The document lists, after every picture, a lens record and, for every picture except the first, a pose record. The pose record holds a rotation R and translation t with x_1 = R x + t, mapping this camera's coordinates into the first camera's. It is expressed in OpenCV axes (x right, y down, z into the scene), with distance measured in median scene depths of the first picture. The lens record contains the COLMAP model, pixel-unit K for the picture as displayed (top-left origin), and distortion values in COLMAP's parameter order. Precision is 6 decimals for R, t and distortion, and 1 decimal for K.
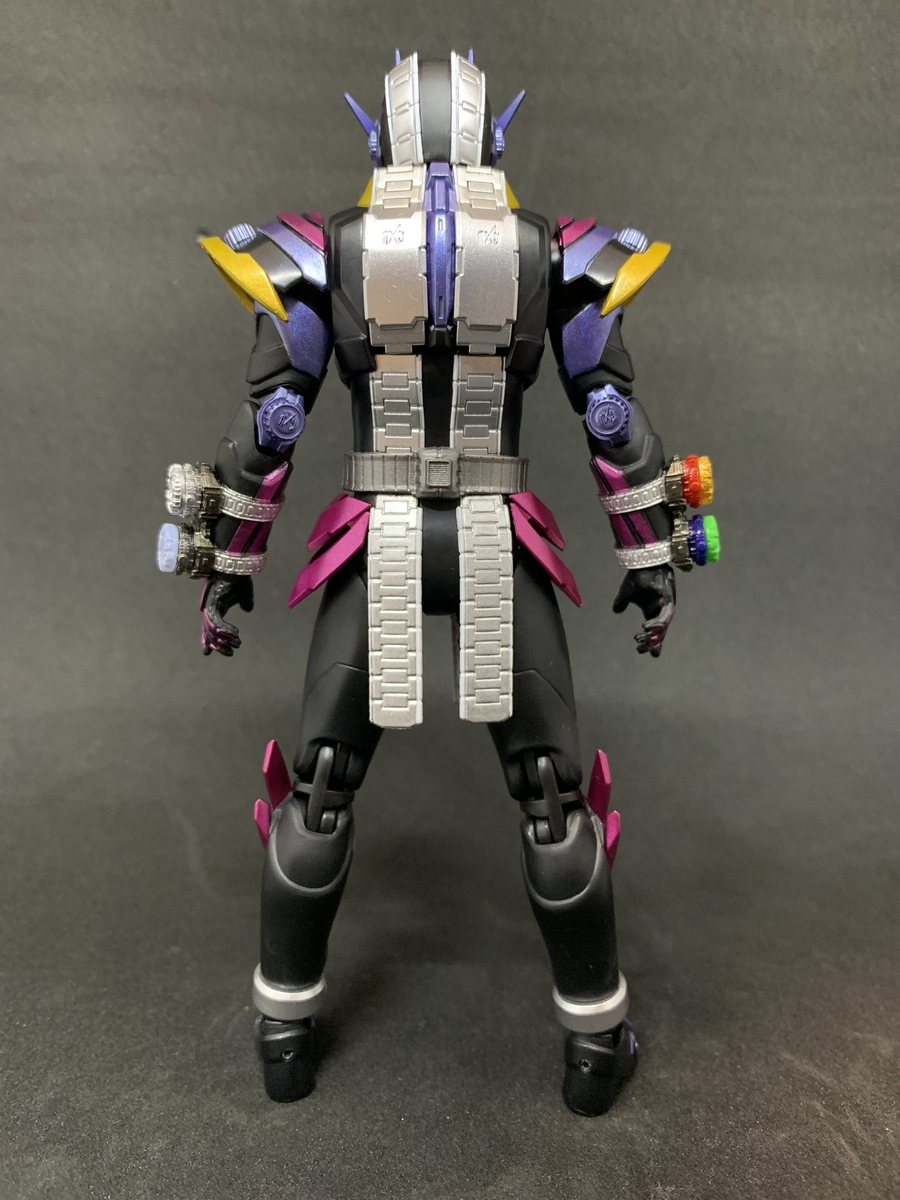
lens RADIAL K [[1026.3, 0, 447.8], [0, 1026.3, 587.7], [0, 0, 1]] dist [-0.060983, 0.019482]
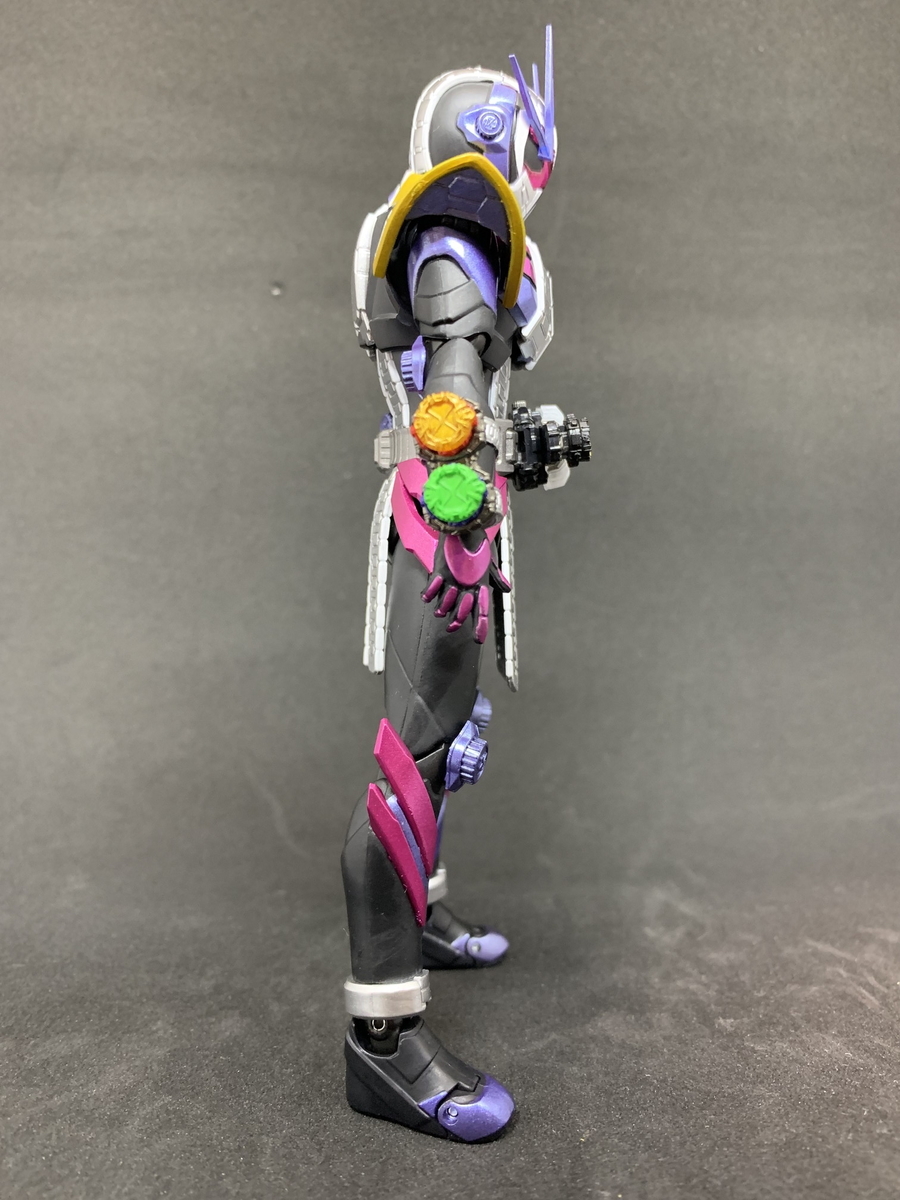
lens RADIAL K [[1026.3, 0, 447.8], [0, 1026.3, 587.7], [0, 0, 1]] dist [-0.060983, 0.019482]
pose [[0.999617, -0.023082, 0.015237, -0.072684], [0.023813, 0.998483, -0.049640, 0.059194], [-0.014068, 0.049984, 0.998651, -0.150690]]
